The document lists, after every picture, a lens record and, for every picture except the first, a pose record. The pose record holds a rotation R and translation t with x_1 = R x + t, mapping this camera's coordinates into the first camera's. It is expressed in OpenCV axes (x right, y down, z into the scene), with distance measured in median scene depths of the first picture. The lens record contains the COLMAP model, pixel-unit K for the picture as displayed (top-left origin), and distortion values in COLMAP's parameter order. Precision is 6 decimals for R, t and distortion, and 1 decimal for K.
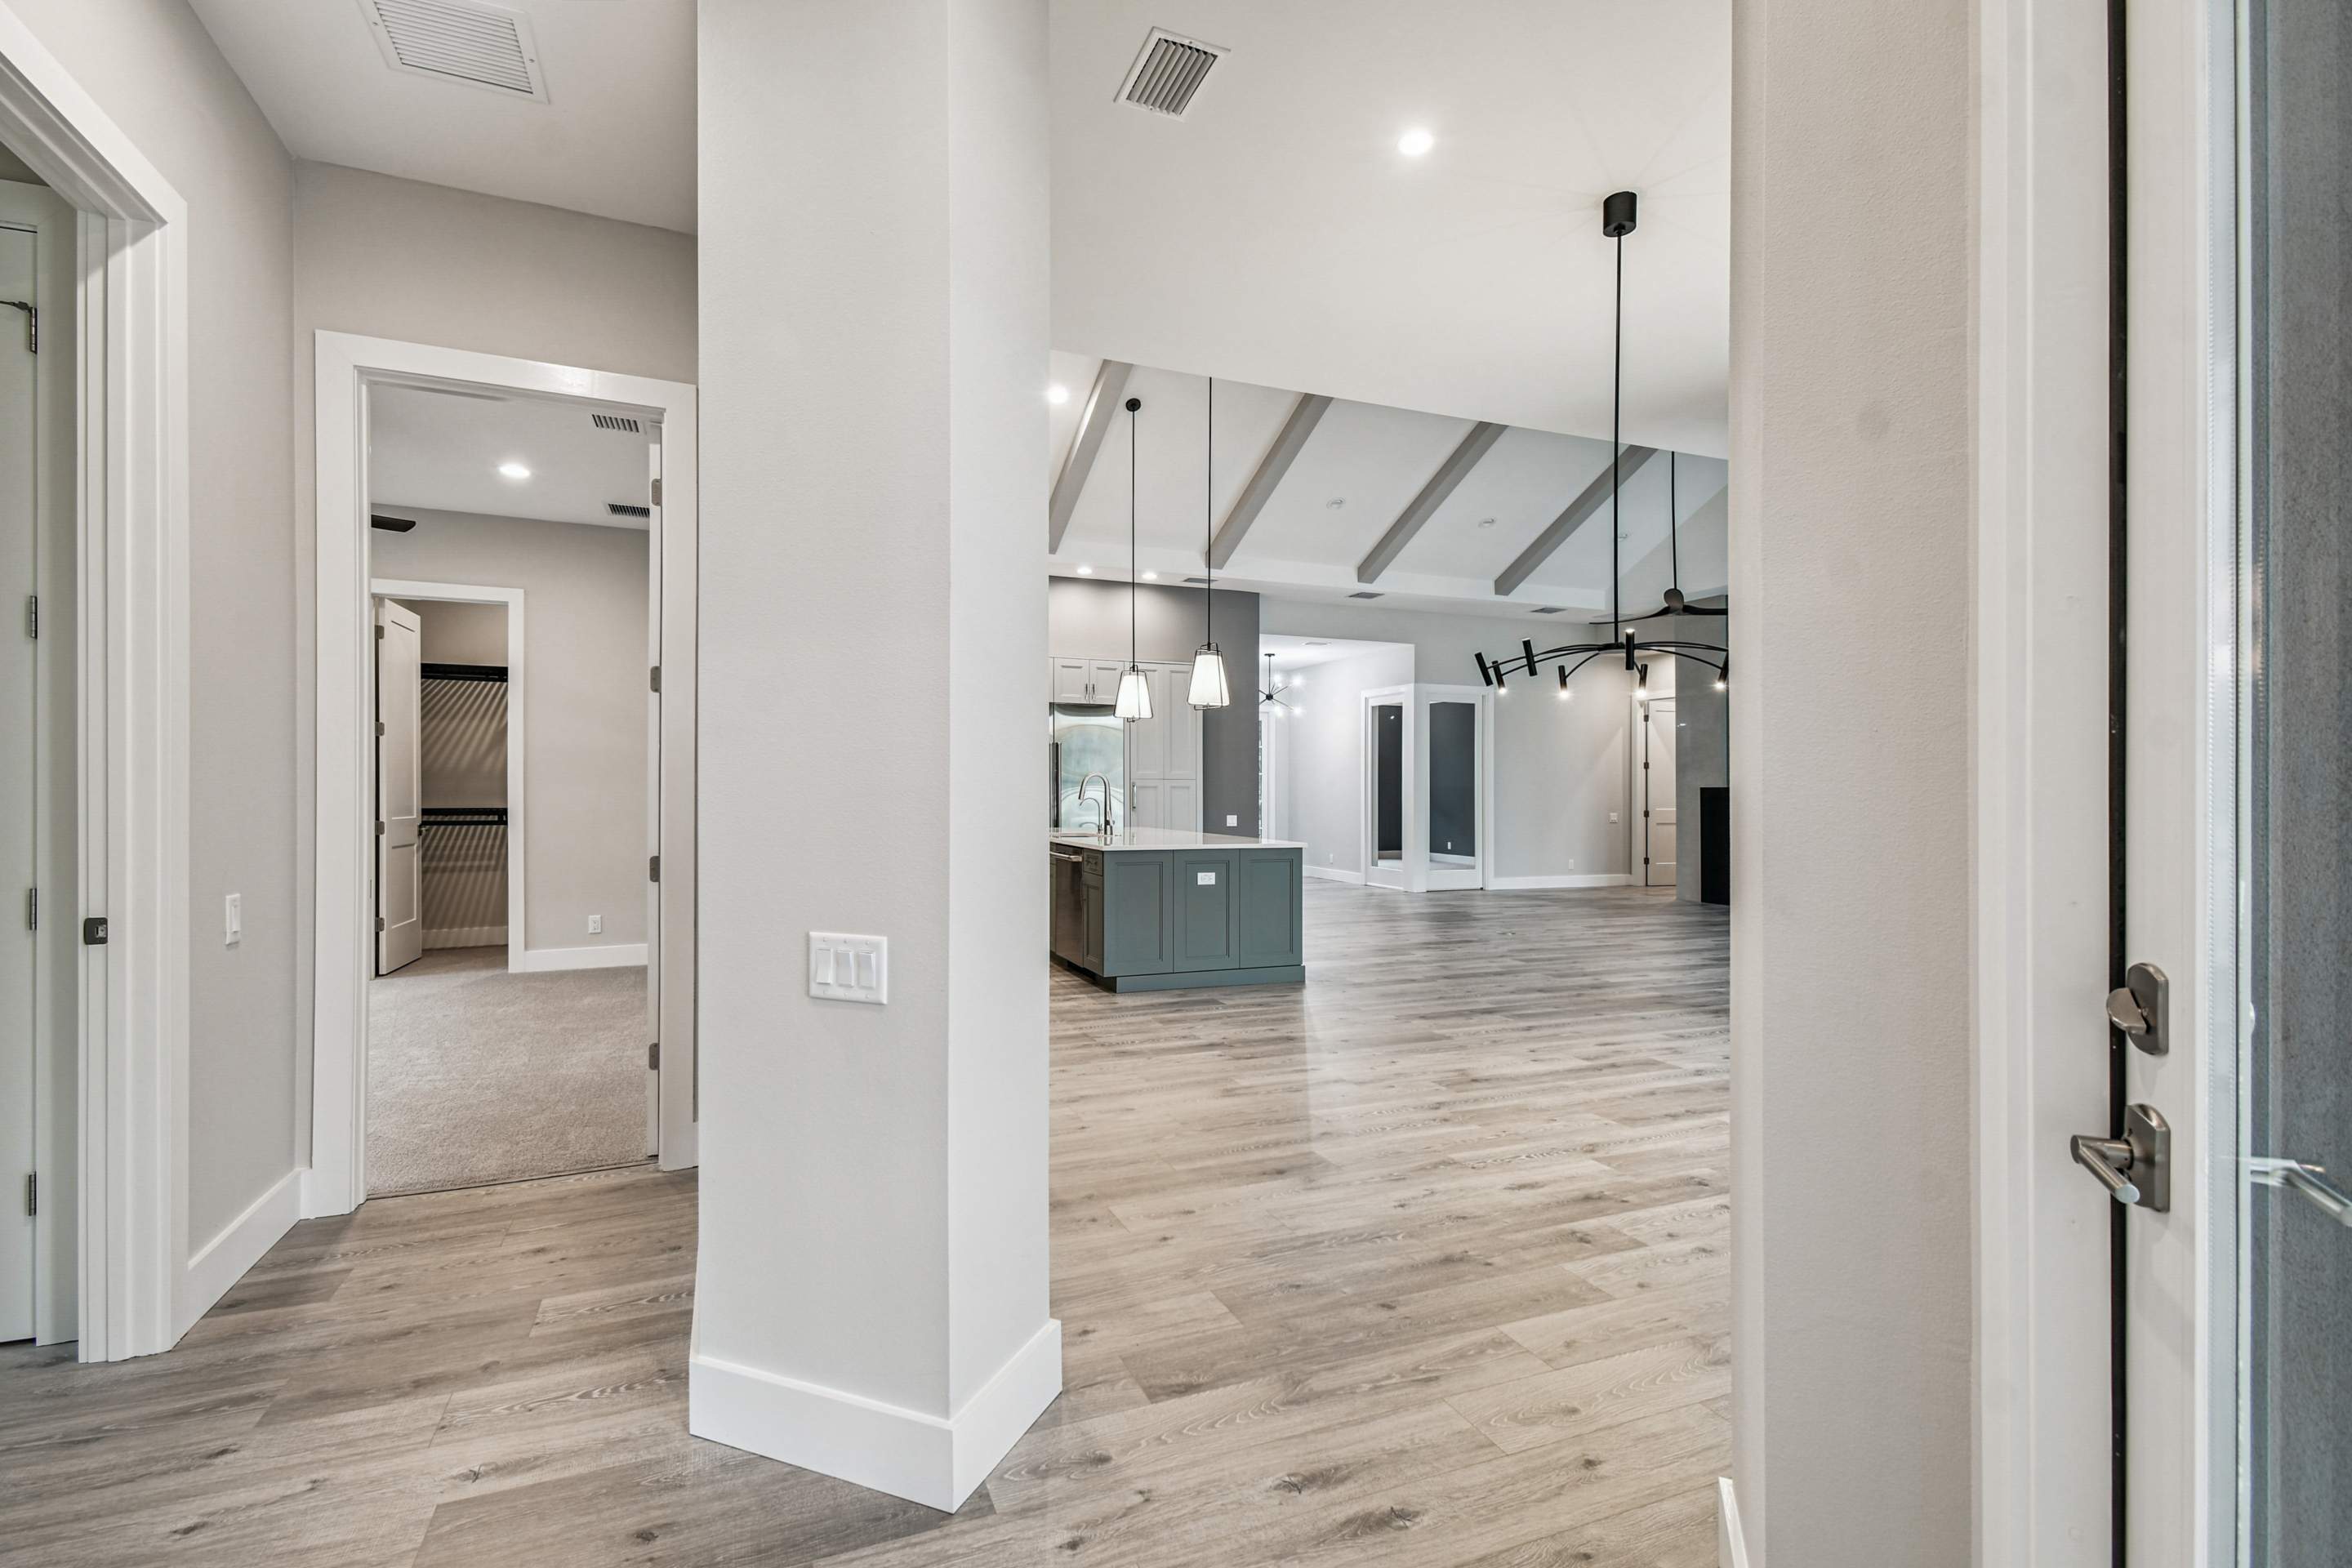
lens RADIAL K [[1048.7, 0, 1152.3], [0, 1048.7, 790.5], [0, 0, 1]] dist [0.045296, -0.000236]
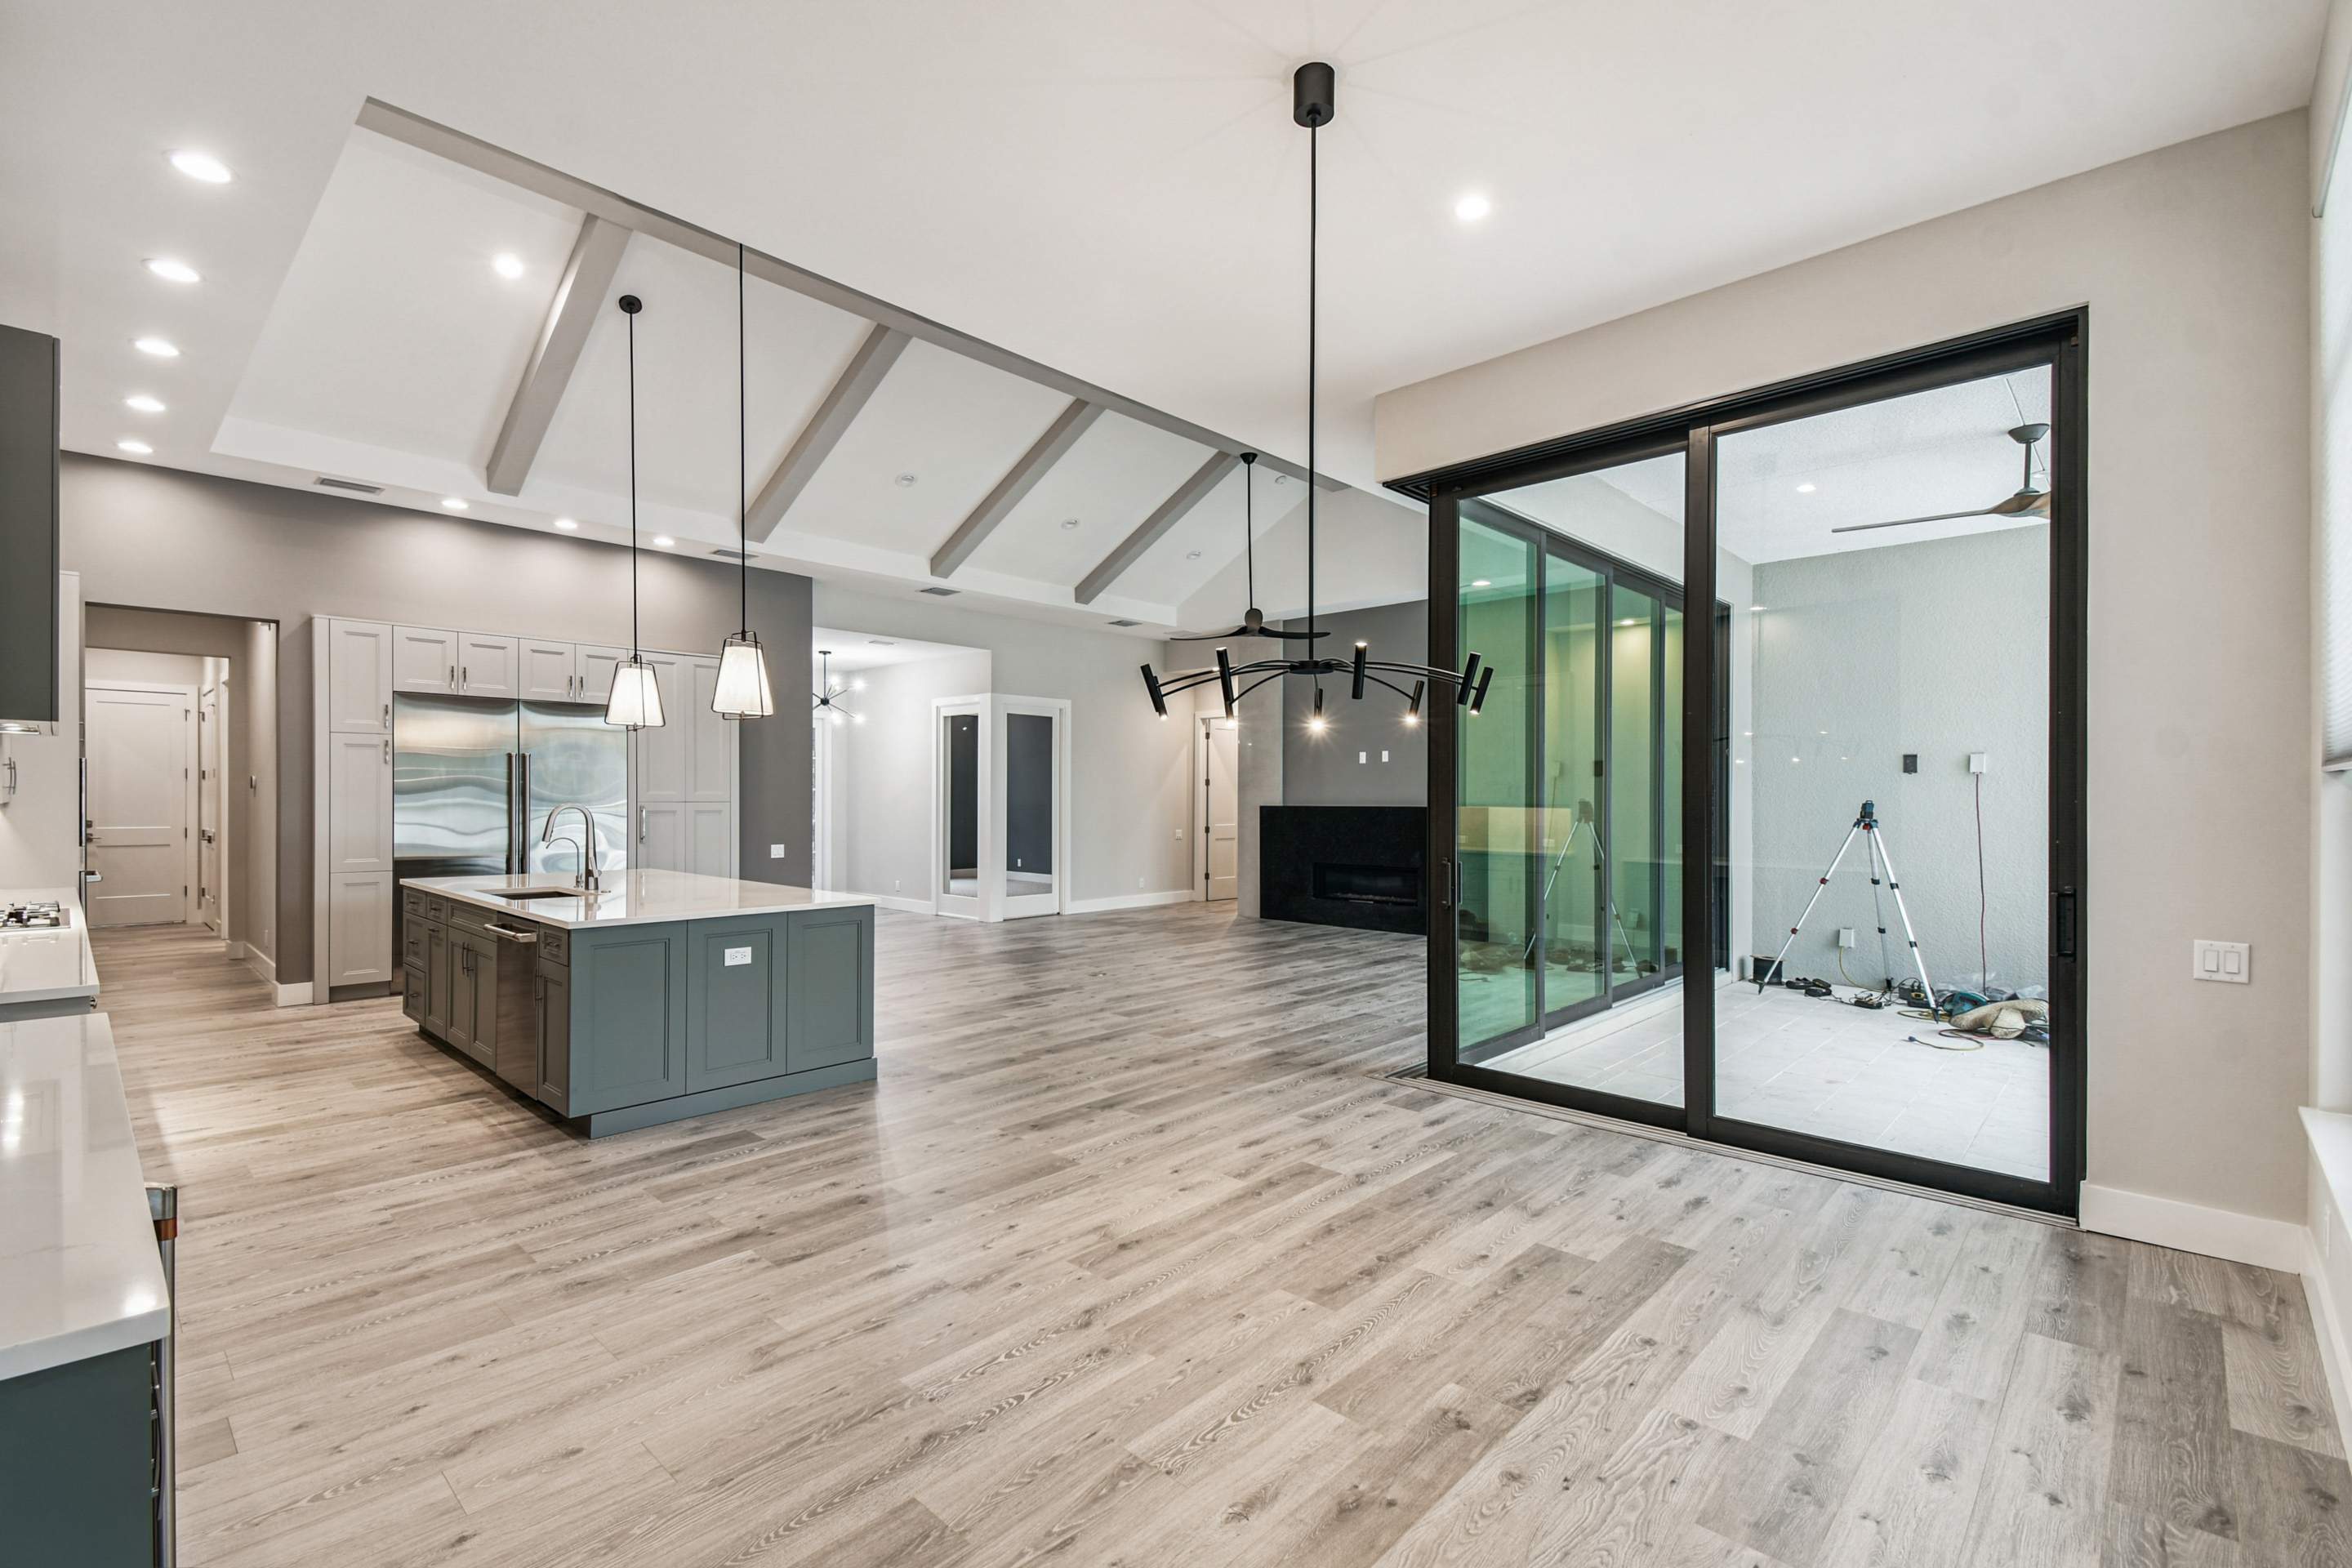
lens RADIAL K [[1048.7, 0, 1150.6], [0, 1048.7, 793.9], [0, 0, 1]] dist [0.045296, -0.000236]
pose [[0.914887, 0.000605, 0.403709, 0.014691], [-0.000662, 1.000000, 0.000002, -0.023977], [-0.403709, -0.000269, 0.914888, 0.185582]]
